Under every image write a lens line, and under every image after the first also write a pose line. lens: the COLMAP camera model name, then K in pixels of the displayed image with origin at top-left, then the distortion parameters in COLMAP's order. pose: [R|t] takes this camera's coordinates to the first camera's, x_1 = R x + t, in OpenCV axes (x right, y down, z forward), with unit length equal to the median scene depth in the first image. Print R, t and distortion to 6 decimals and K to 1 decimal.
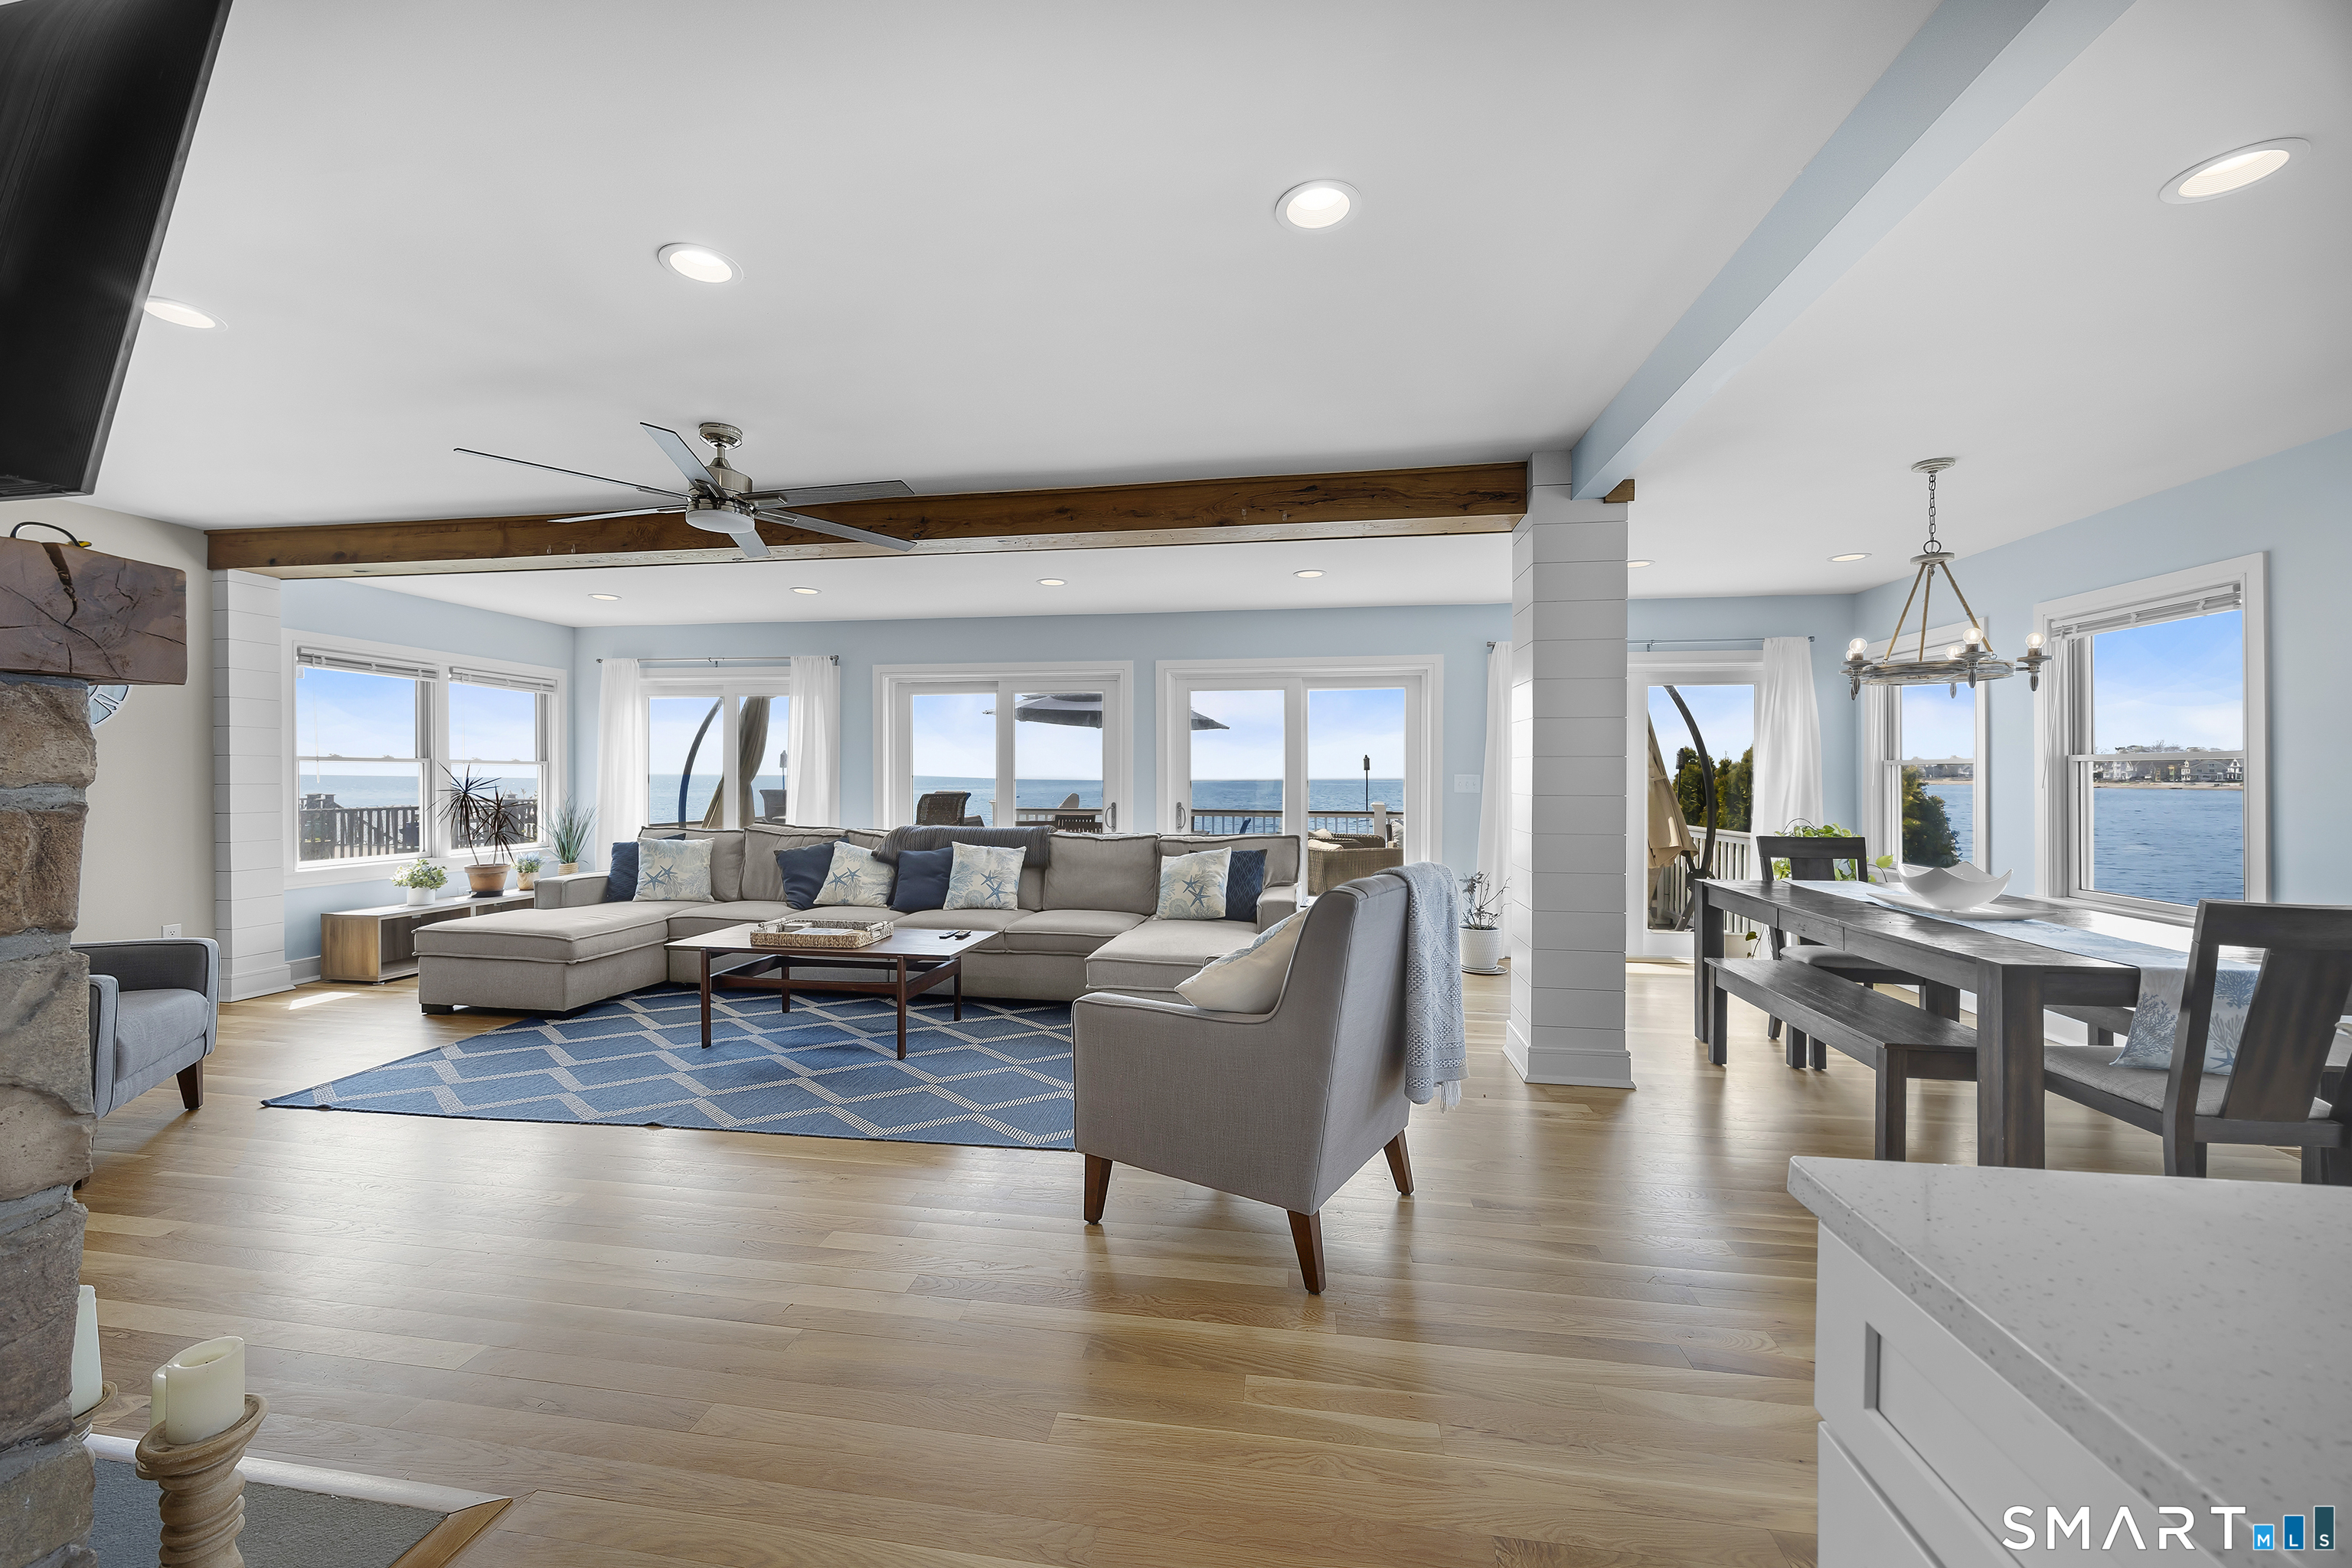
lens RADIAL K [[908.6, 0, 1185.1], [0, 908.6, 770.5], [0, 0, 1]] dist [-0.000811, 0.000040]
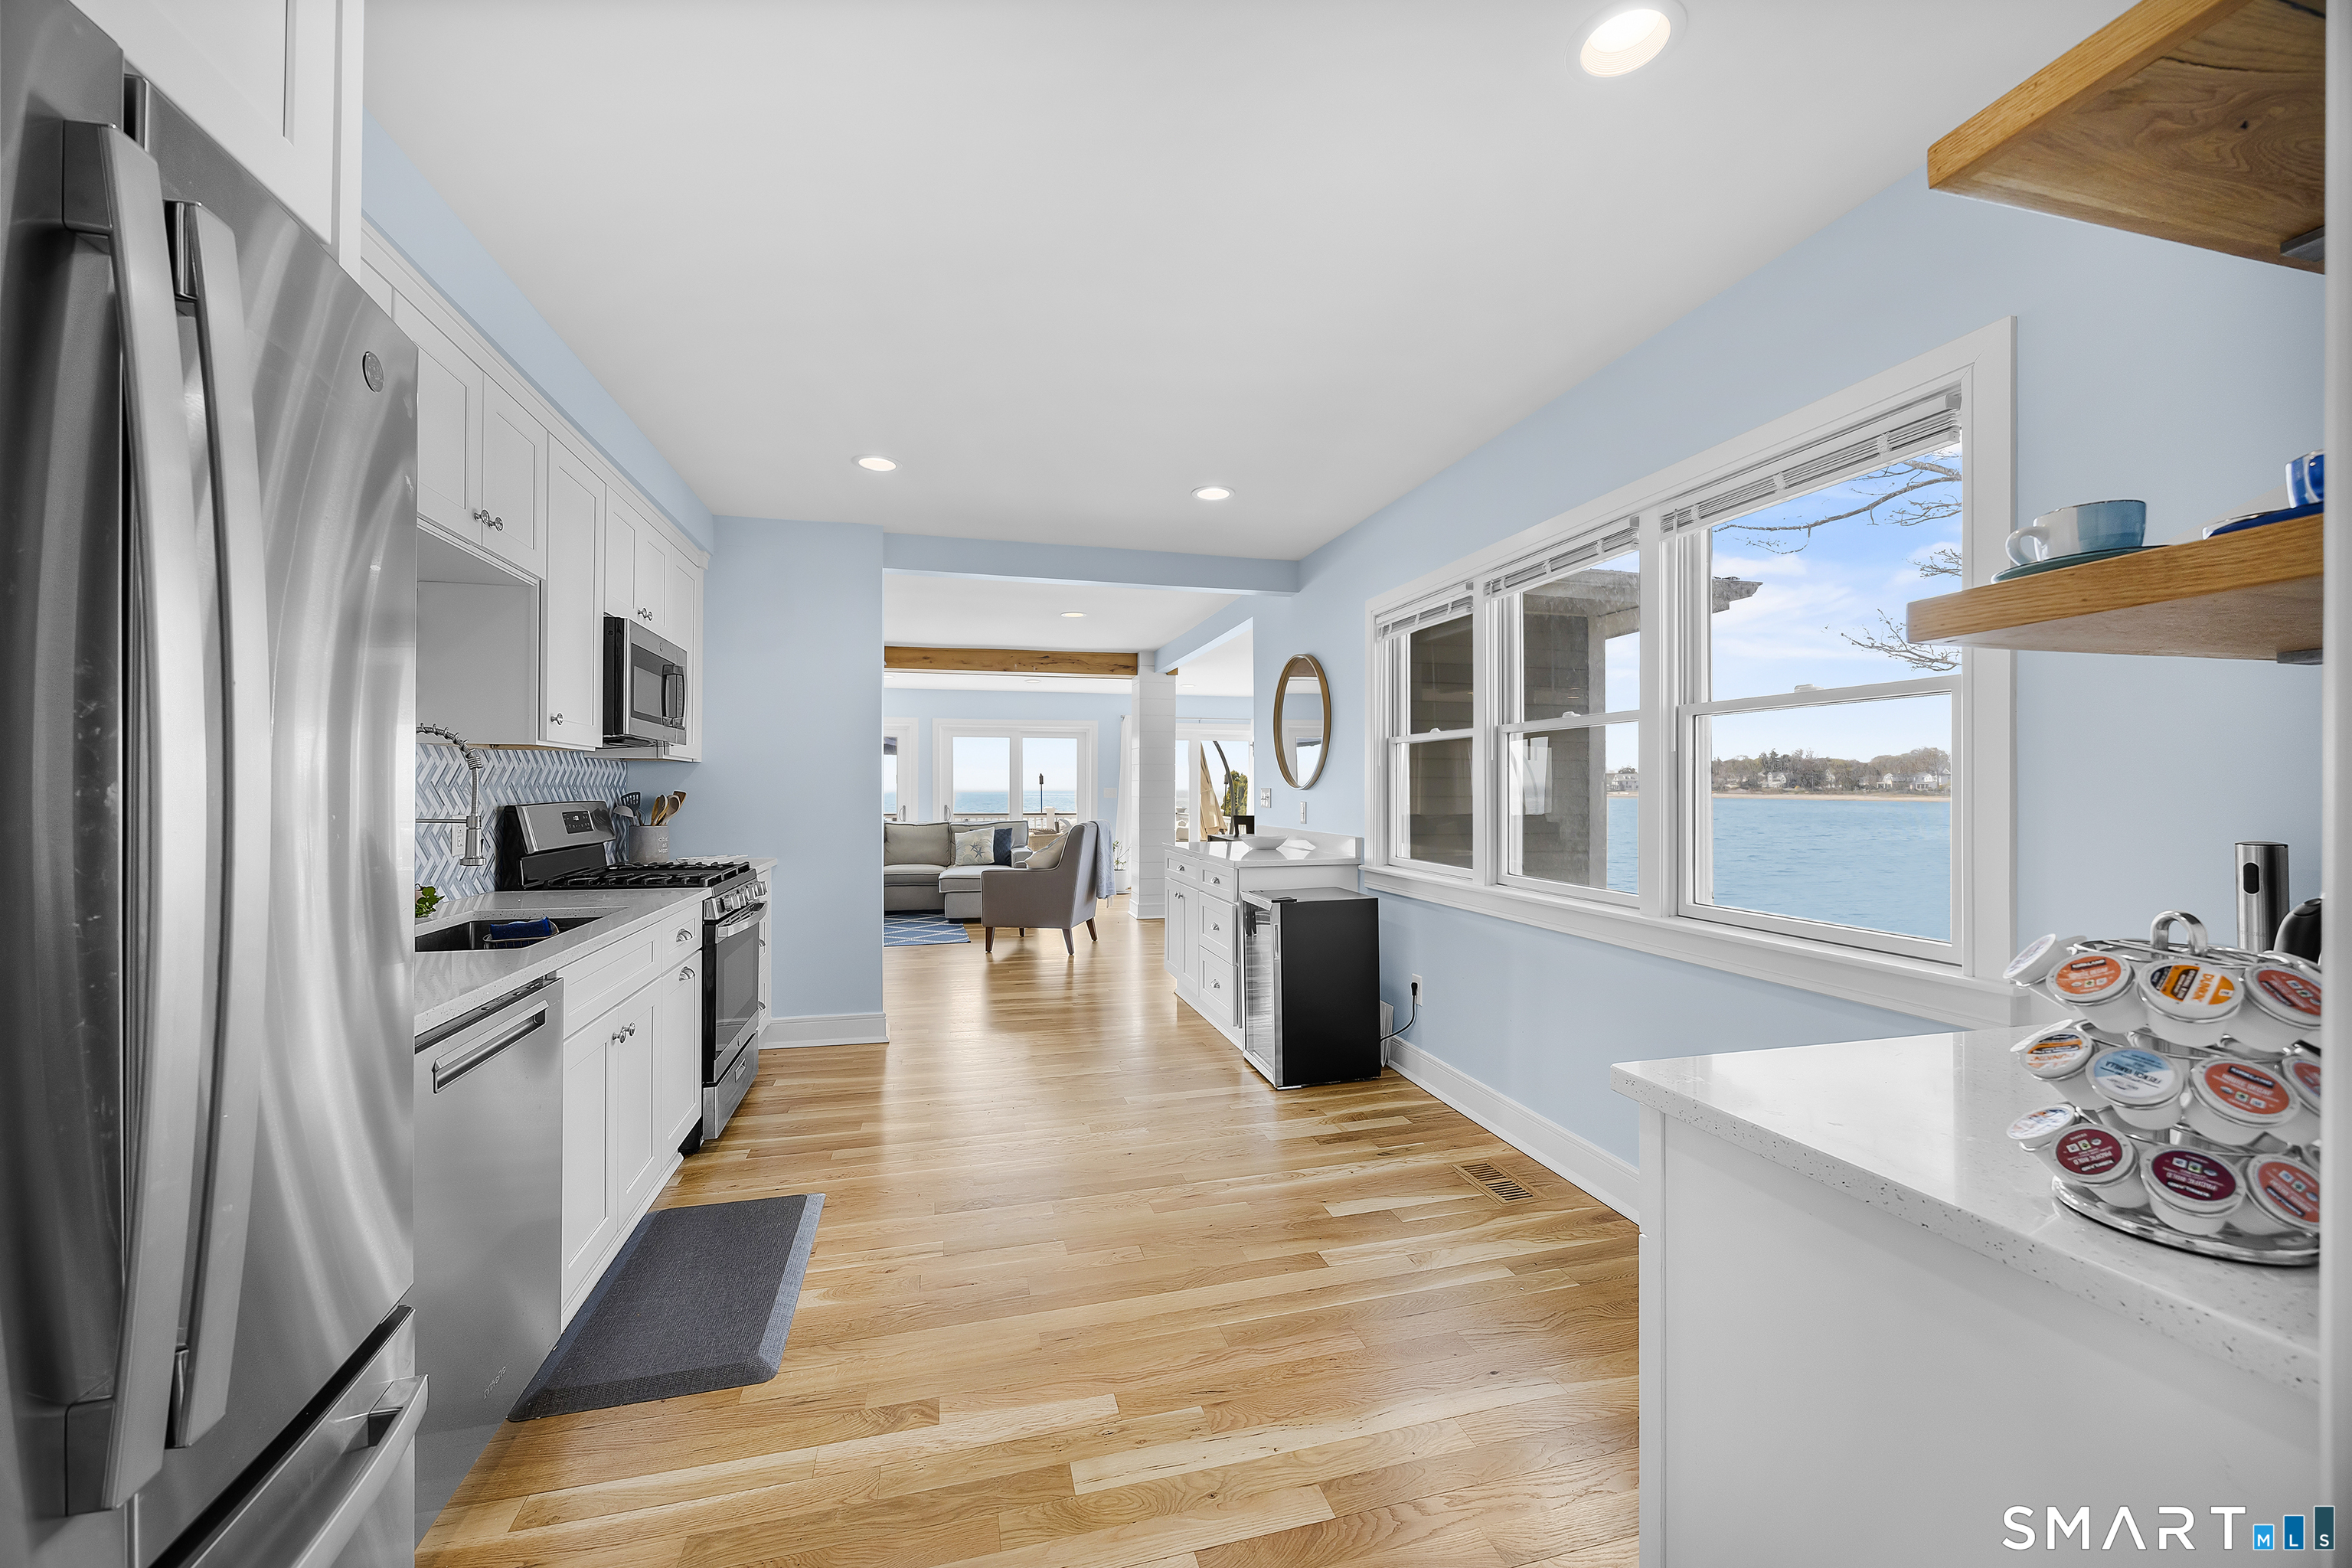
lens RADIAL K [[892.3, 0, 1176.0], [0, 892.3, 784.0], [0, 0, 1]] dist [-0.003084, -0.000415]
pose [[0.925209, -0.004397, 0.379433, -0.317686], [0.003703, 0.999990, 0.002559, -0.010328], [-0.379441, -0.000962, 0.925216, -0.915340]]
